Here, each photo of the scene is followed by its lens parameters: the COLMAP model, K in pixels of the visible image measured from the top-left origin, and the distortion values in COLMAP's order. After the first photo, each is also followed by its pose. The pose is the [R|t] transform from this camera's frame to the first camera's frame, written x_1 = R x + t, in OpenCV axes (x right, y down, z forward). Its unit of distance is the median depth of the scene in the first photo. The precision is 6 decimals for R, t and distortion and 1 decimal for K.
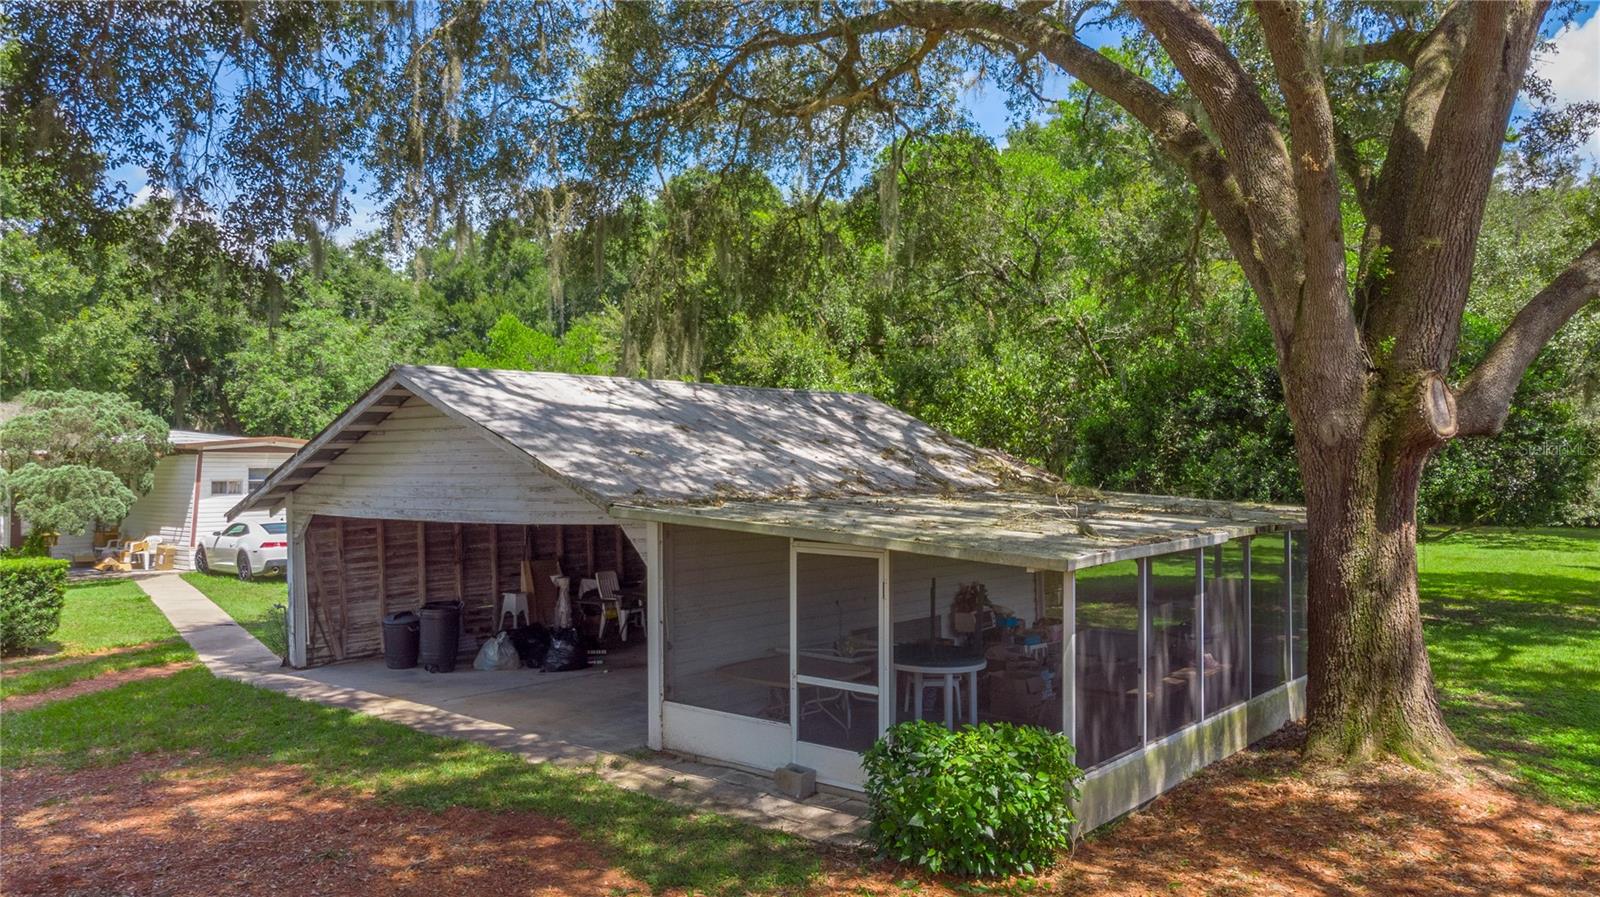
lens RADIAL K [[1258.0, 0, 798.8], [0, 1258.0, 449.5], [0, 0, 1]] dist [0.000006, 0.001344]
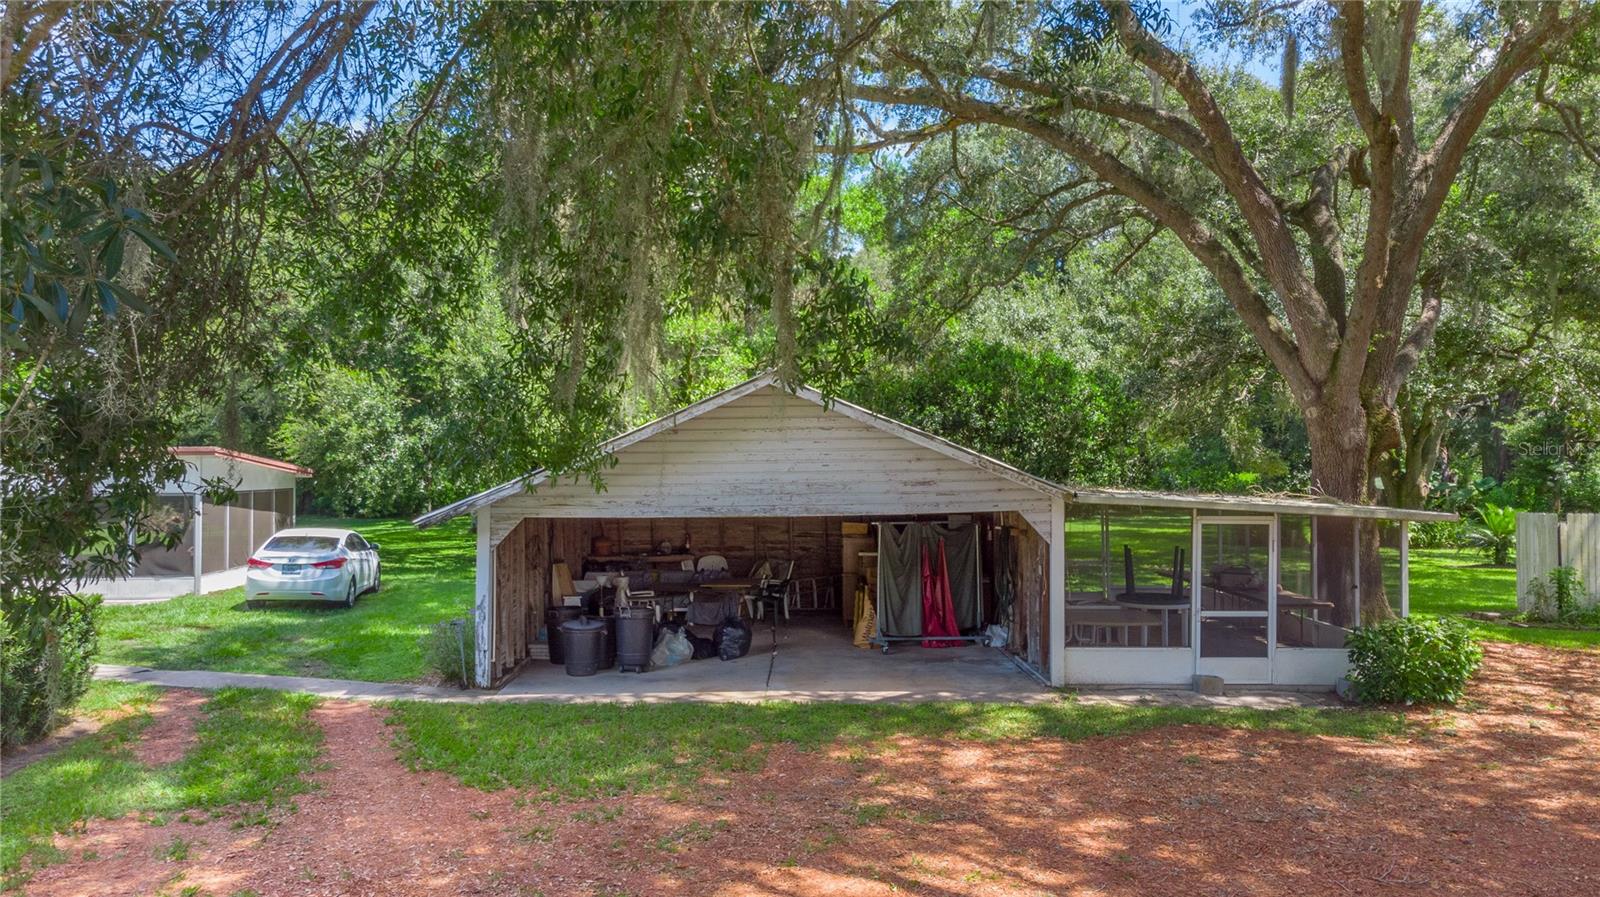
lens RADIAL K [[1258.0, 0, 798.2], [0, 1258.0, 448.1], [0, 0, 1]] dist [0.000006, 0.001344]
pose [[0.735884, 0.004447, 0.677093, -1.205633], [-0.004367, 0.999989, -0.001822, 0.001845], [-0.677093, -0.001617, 0.735896, 0.253845]]
